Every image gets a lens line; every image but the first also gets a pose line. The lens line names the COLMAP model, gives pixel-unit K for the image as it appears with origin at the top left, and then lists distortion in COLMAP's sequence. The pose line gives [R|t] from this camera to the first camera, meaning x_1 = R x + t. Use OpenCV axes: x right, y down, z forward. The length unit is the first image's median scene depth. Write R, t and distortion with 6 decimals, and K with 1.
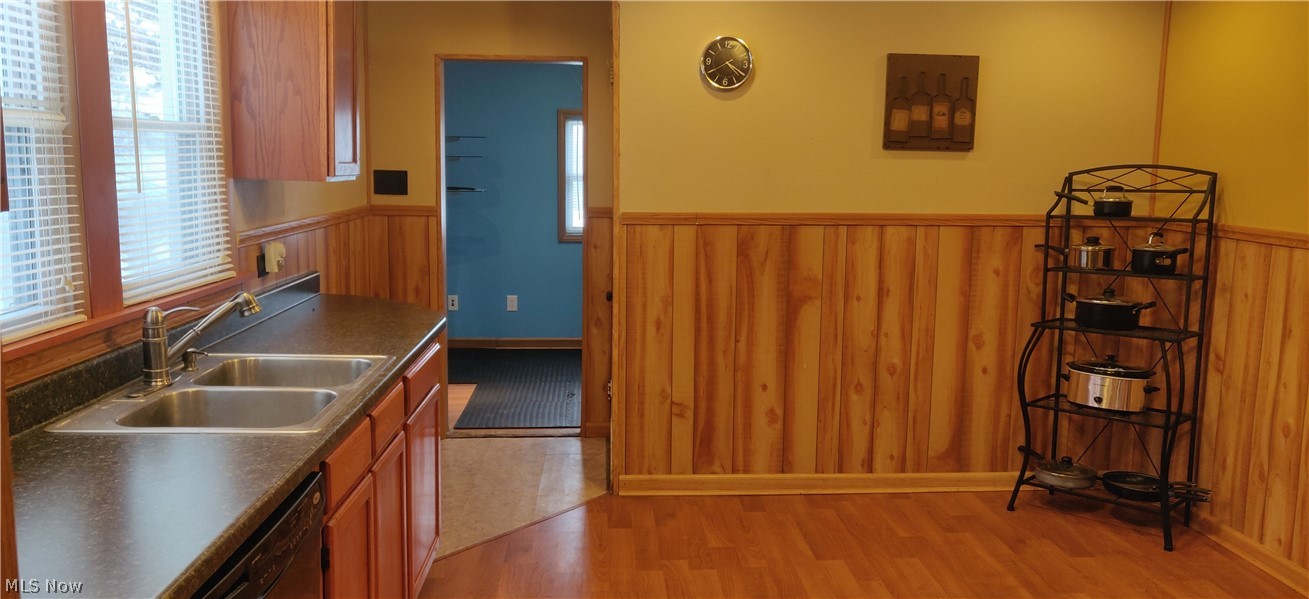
lens RADIAL K [[990.2, 0, 640.5], [0, 990.2, 308.0], [0, 0, 1]] dist [0.042804, -0.014665]
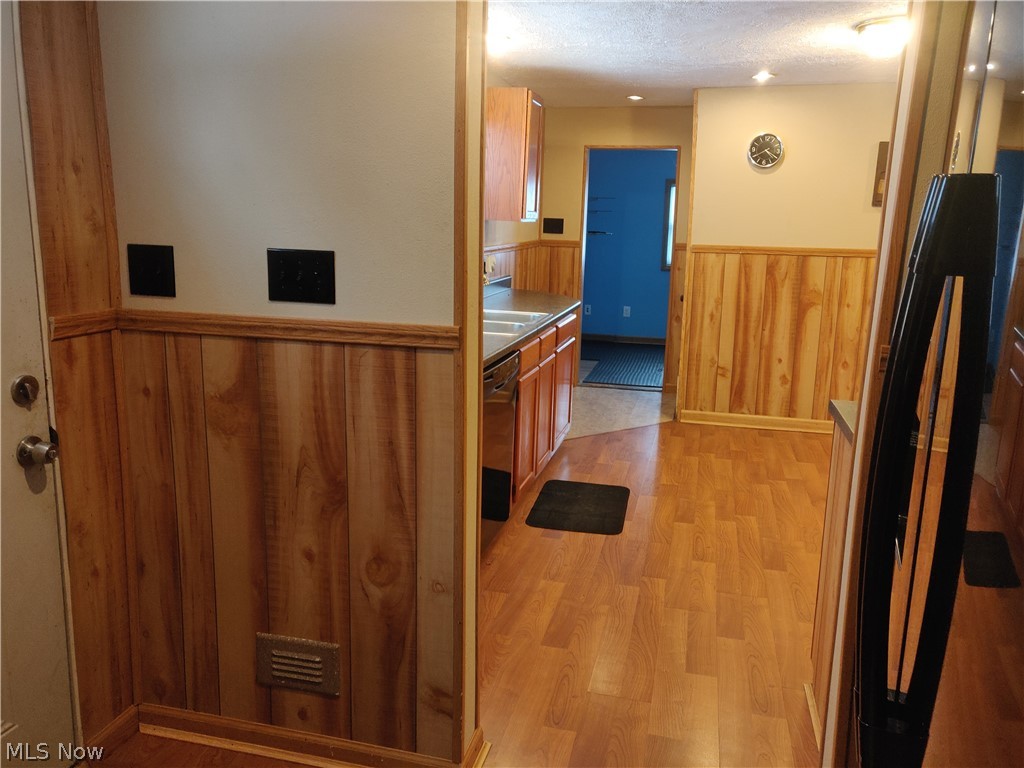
lens RADIAL K [[789.5, 0, 512.7], [0, 789.5, 377.8], [0, 0, 1]] dist [-0.008530, 0.044276]
pose [[0.958135, 0.067029, -0.278359, 0.070872], [-0.052832, 0.996906, 0.058202, 0.057811], [0.281399, -0.041059, 0.958712, -0.310260]]
